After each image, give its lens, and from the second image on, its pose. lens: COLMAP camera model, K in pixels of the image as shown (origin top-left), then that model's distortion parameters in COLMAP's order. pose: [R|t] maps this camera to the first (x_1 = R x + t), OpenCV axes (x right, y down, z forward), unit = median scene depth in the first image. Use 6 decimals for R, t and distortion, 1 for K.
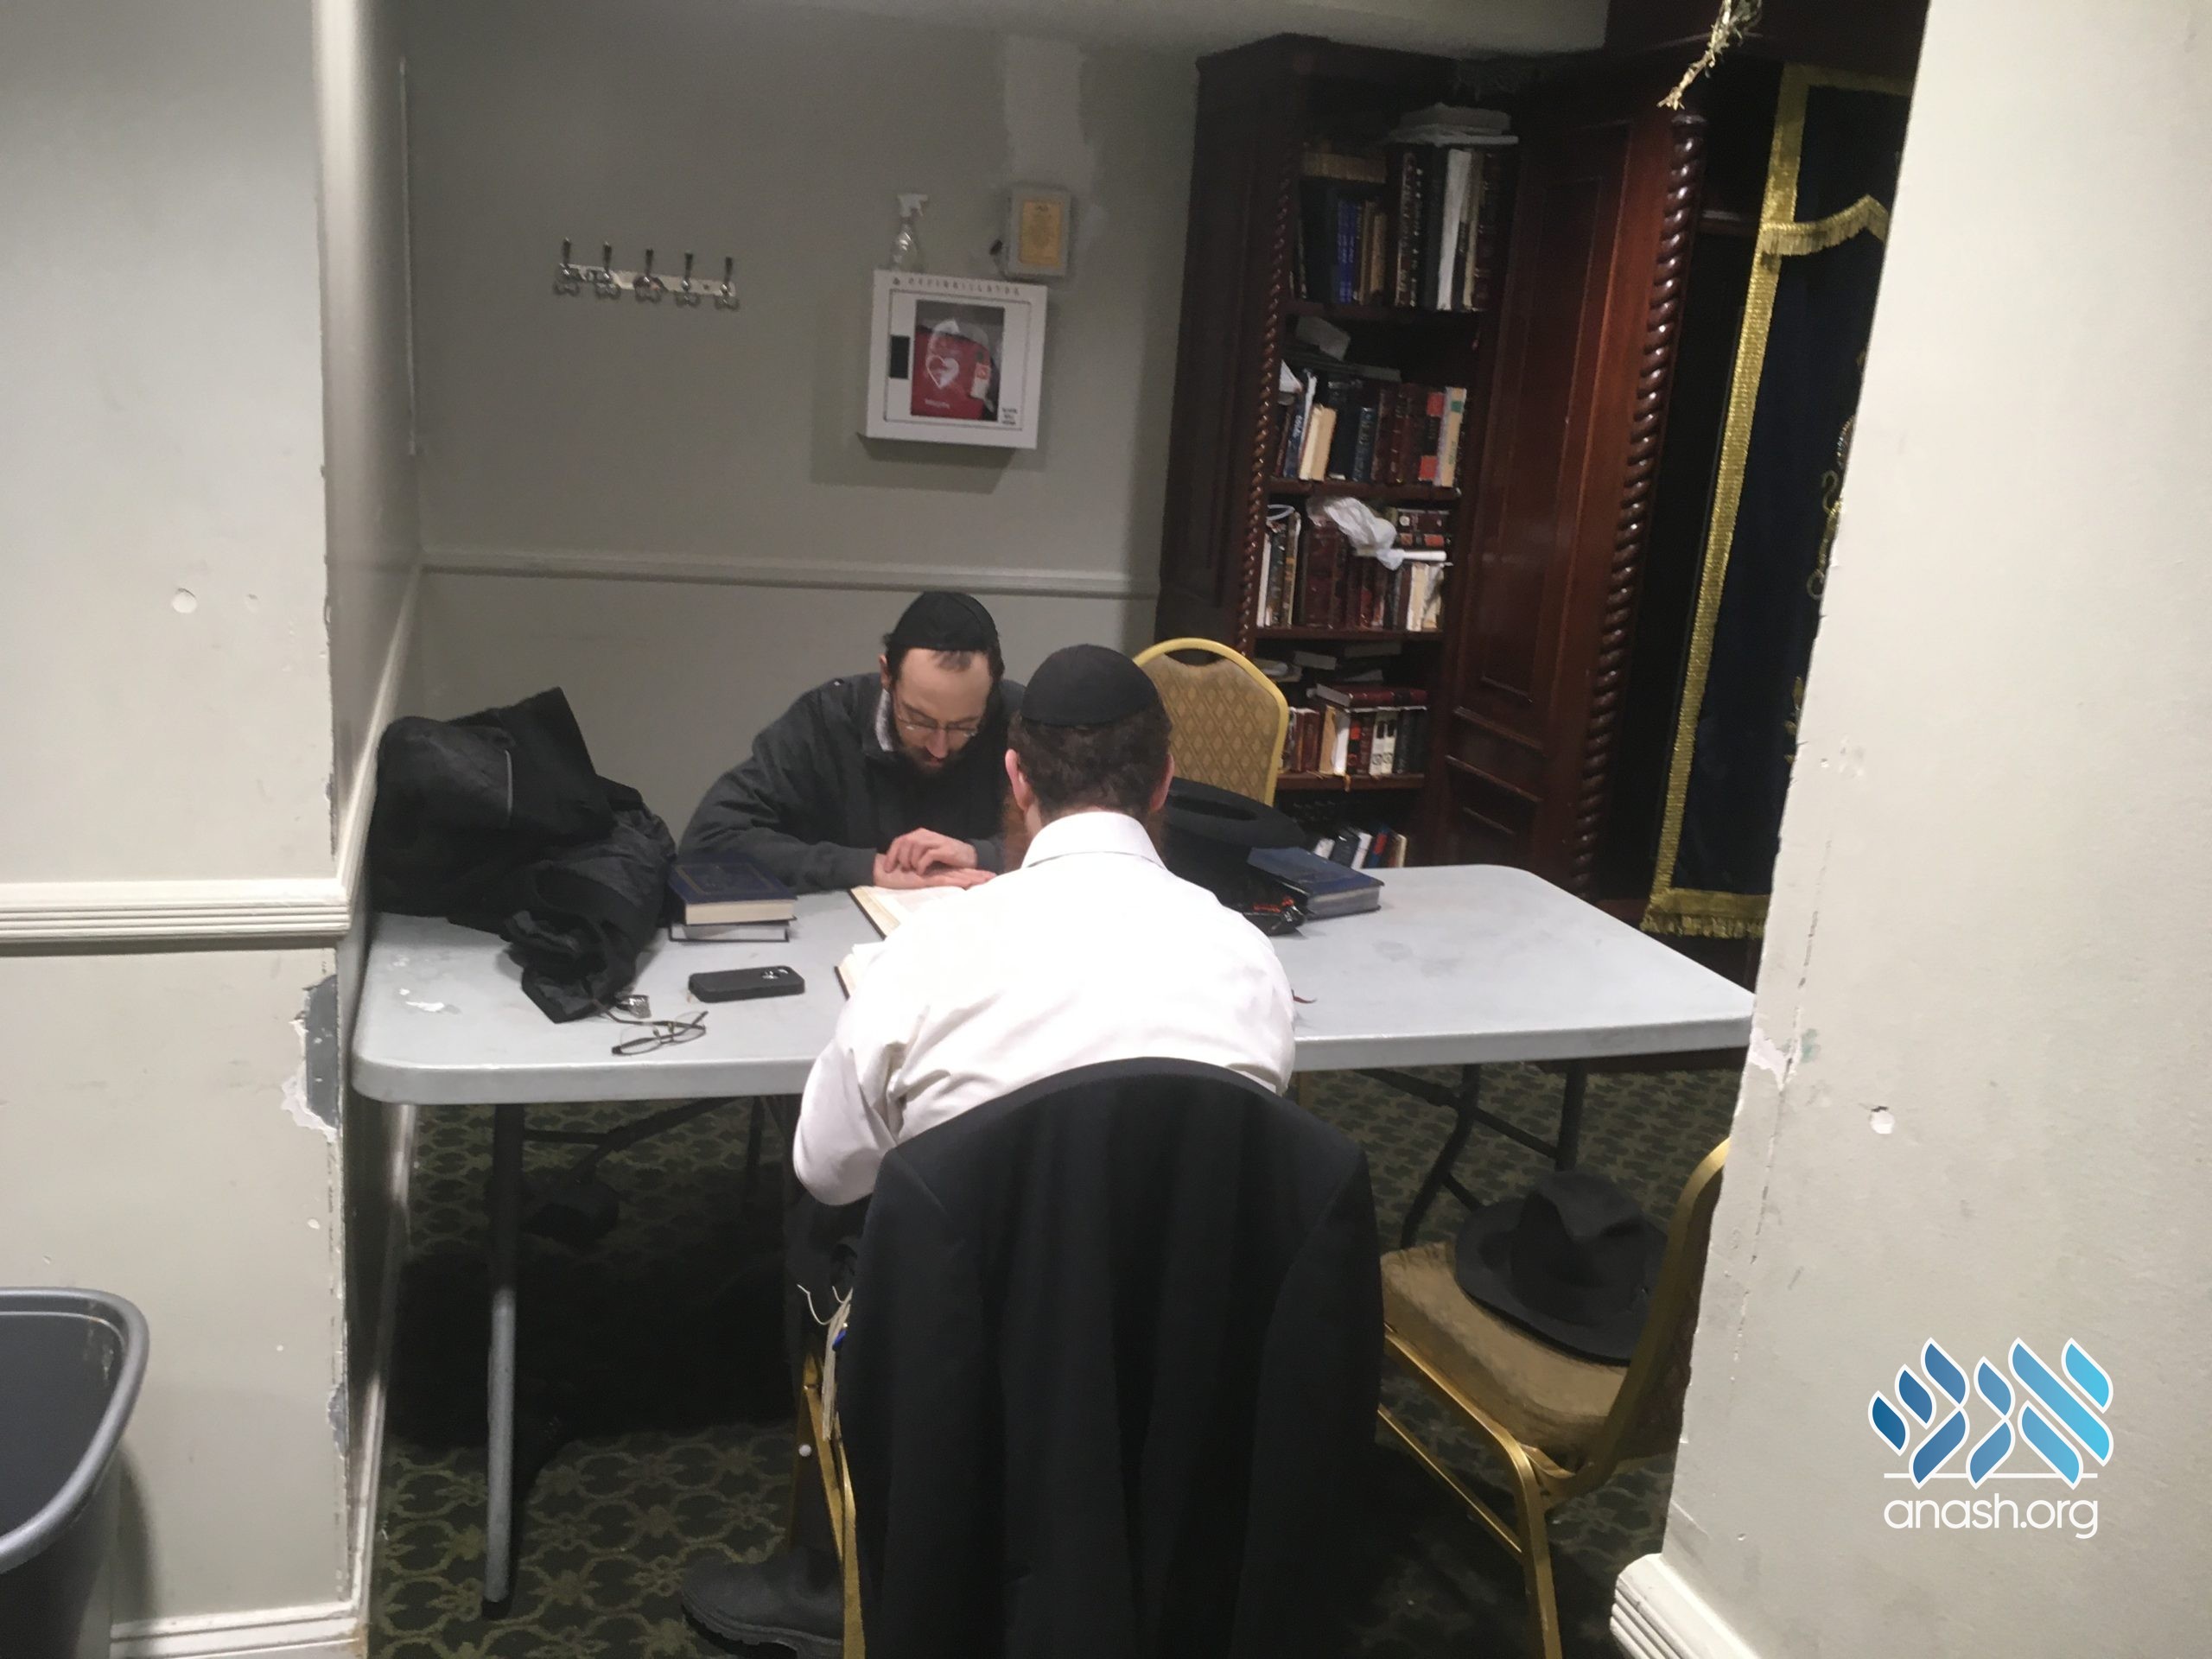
lens RADIAL K [[1885.0, 0, 1102.8], [0, 1885.0, 831.4], [0, 0, 1]] dist [0.075305, -0.105722]
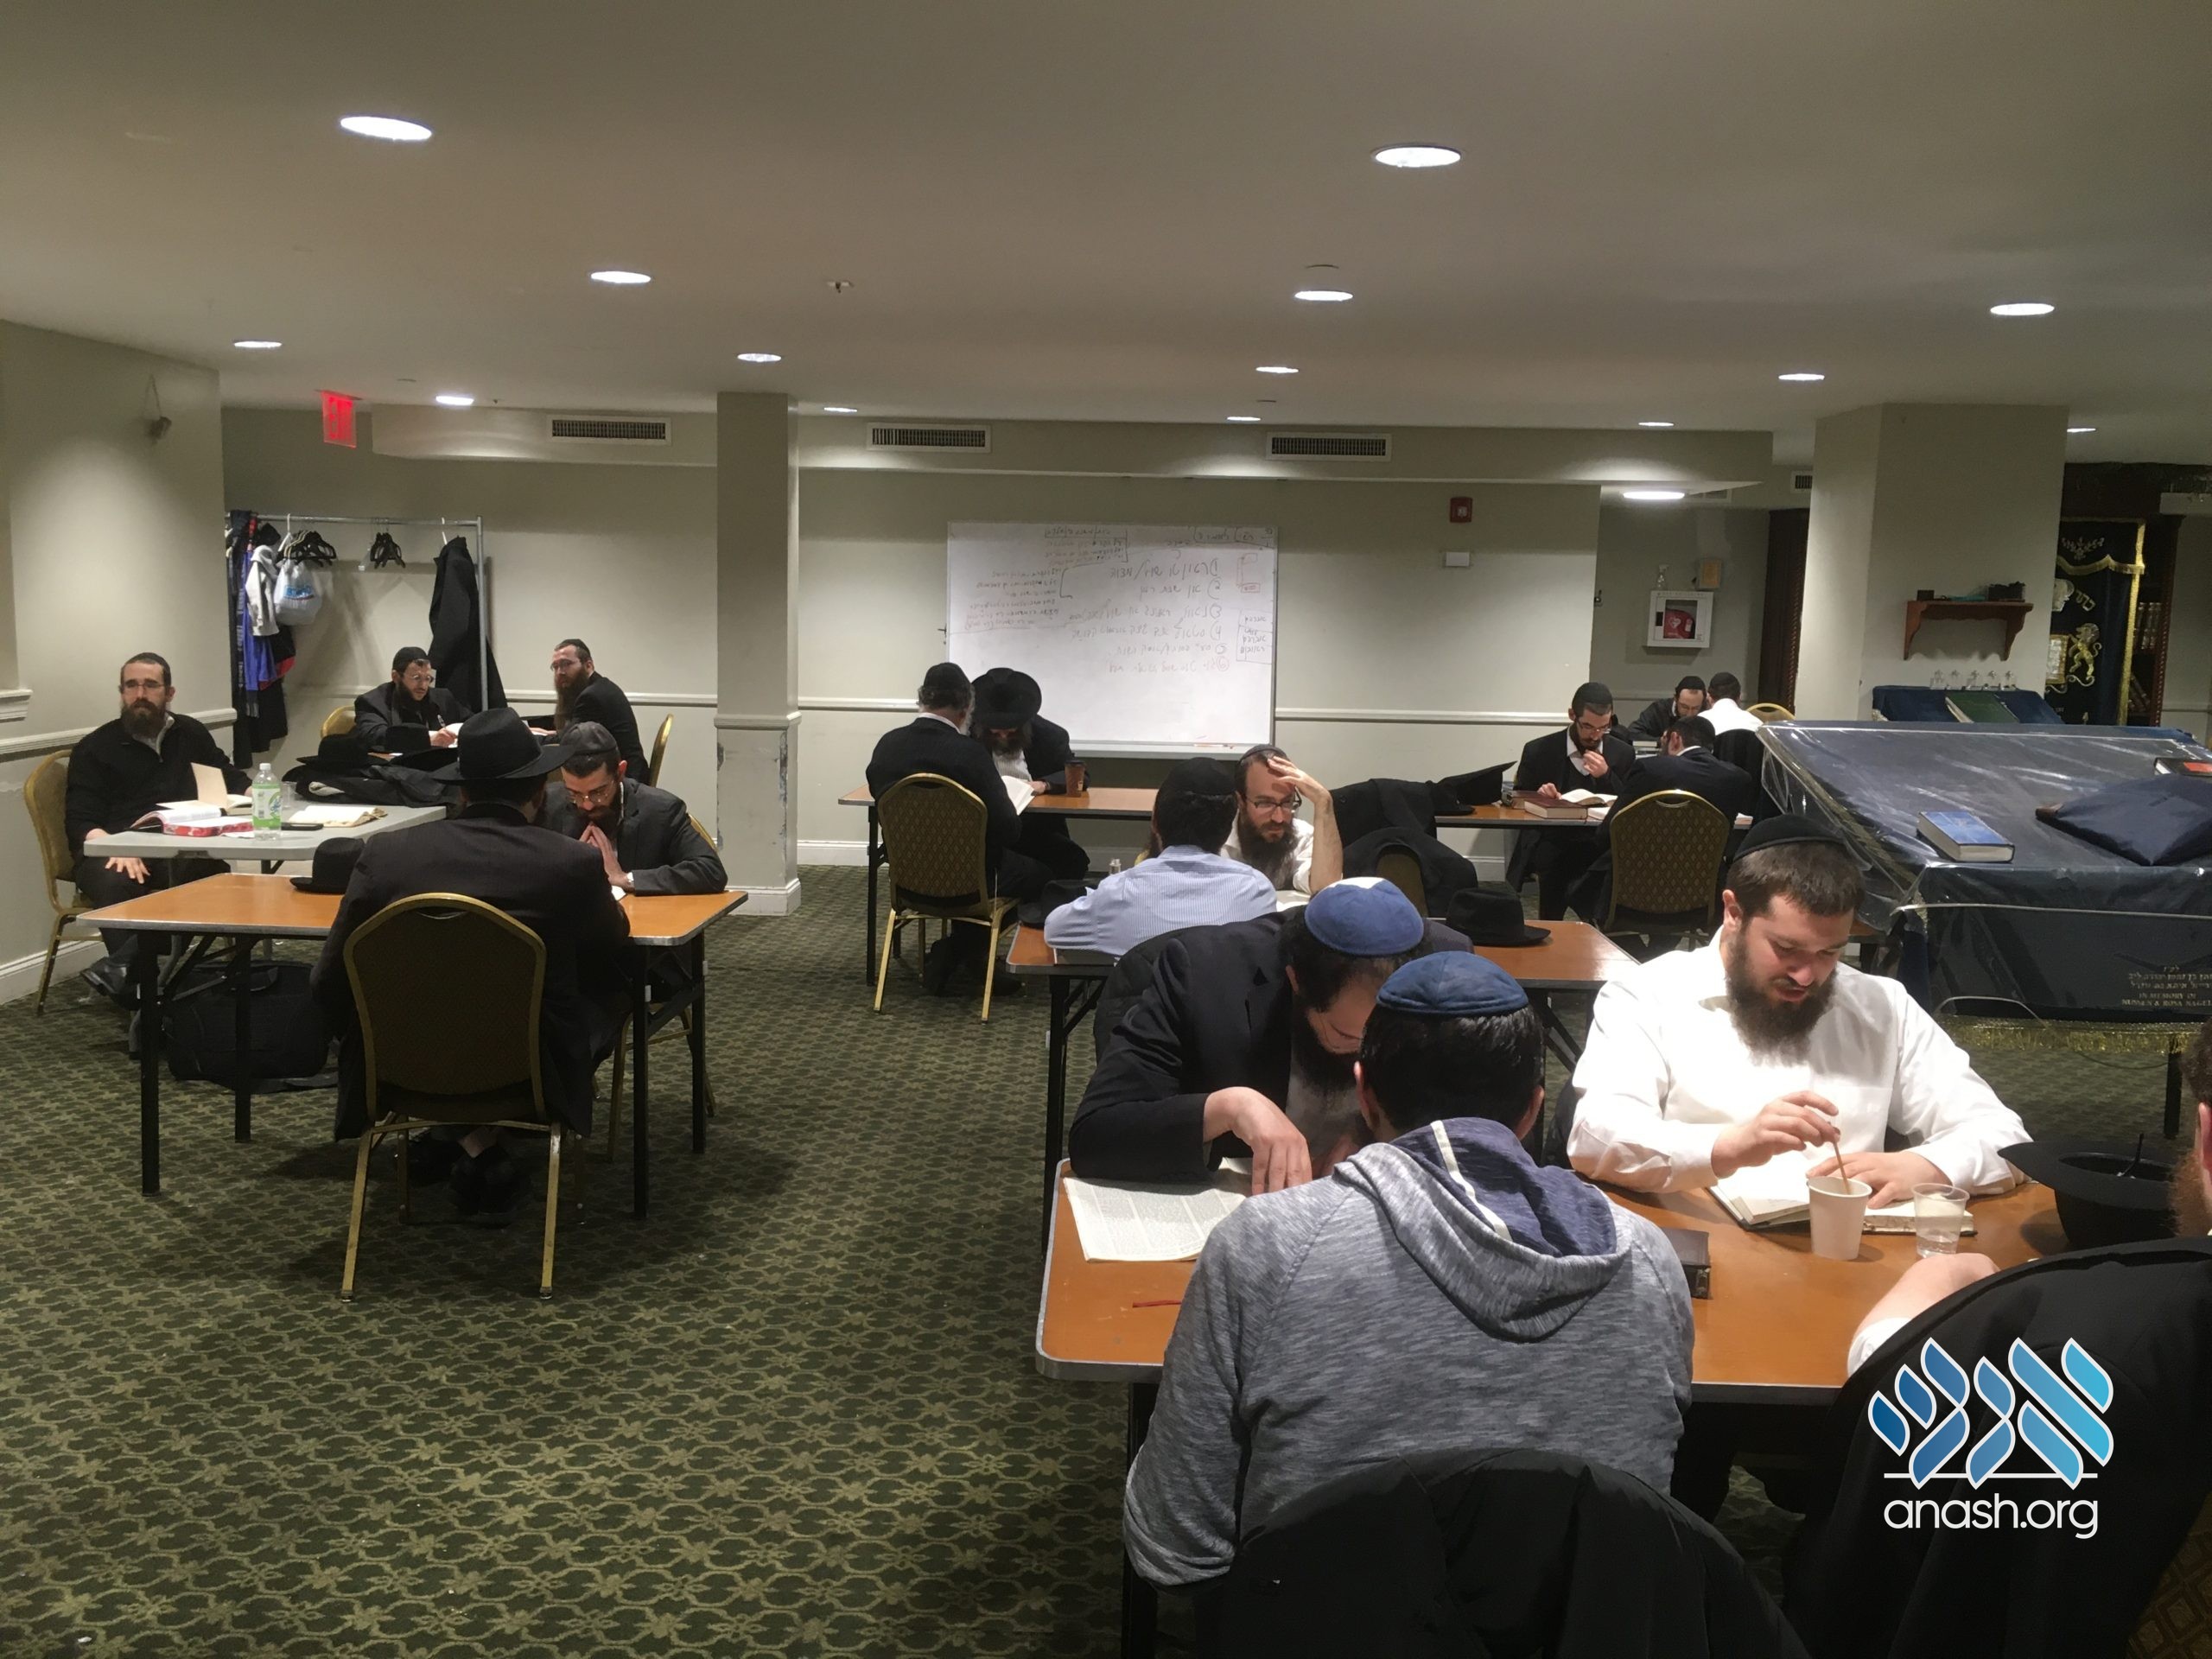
lens RADIAL K [[1885.0, 0, 1093.0], [0, 1885.0, 817.7], [0, 0, 1]] dist [0.075305, -0.105722]
pose [[0.942482, -0.021423, -0.333569, 0.038527], [-0.023978, 0.991040, -0.131395, 0.457915], [0.333395, 0.131835, 0.933524, -1.978276]]
